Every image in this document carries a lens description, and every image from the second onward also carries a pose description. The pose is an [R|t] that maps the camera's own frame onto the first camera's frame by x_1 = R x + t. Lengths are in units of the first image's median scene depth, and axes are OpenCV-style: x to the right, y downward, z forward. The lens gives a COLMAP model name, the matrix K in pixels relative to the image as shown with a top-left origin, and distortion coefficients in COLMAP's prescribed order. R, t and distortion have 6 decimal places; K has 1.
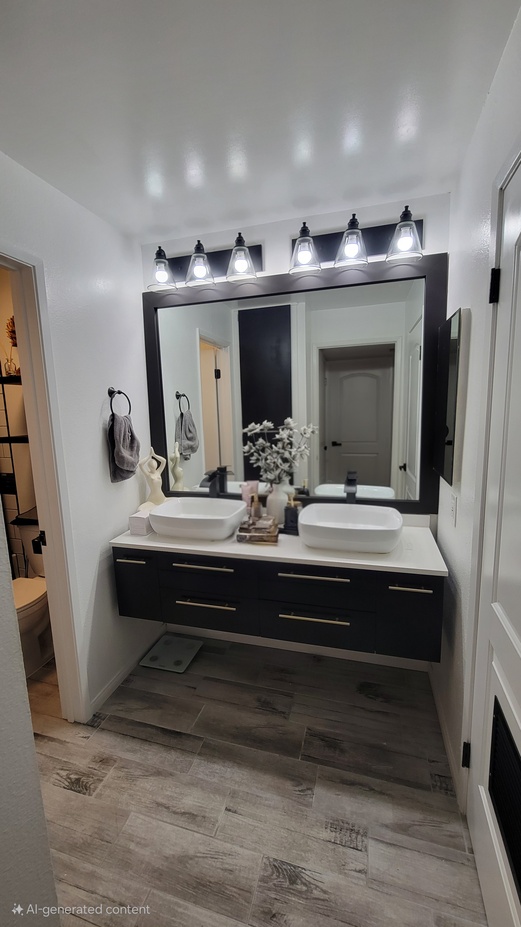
lens RADIAL K [[376.6, 0, 260.5], [0, 376.6, 461.3], [0, 0, 1]] dist [-0.001478, -0.000502]
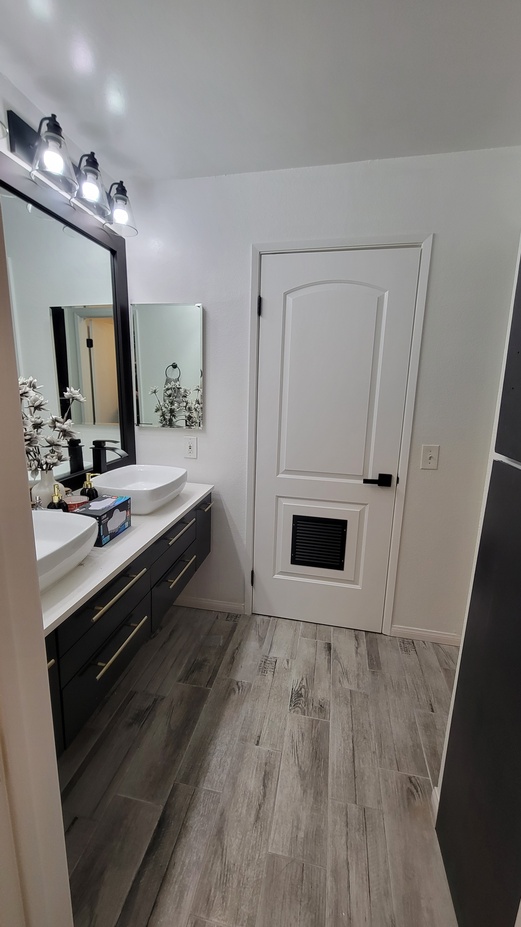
lens RADIAL K [[376.6, 0, 258.4], [0, 376.6, 456.2], [0, 0, 1]] dist [-0.001478, -0.000502]
pose [[-0.084898, -0.161136, 0.983274, -0.947428], [0.128387, 0.976841, 0.171167, -0.048007], [-0.988083, 0.140772, -0.062244, 0.895113]]
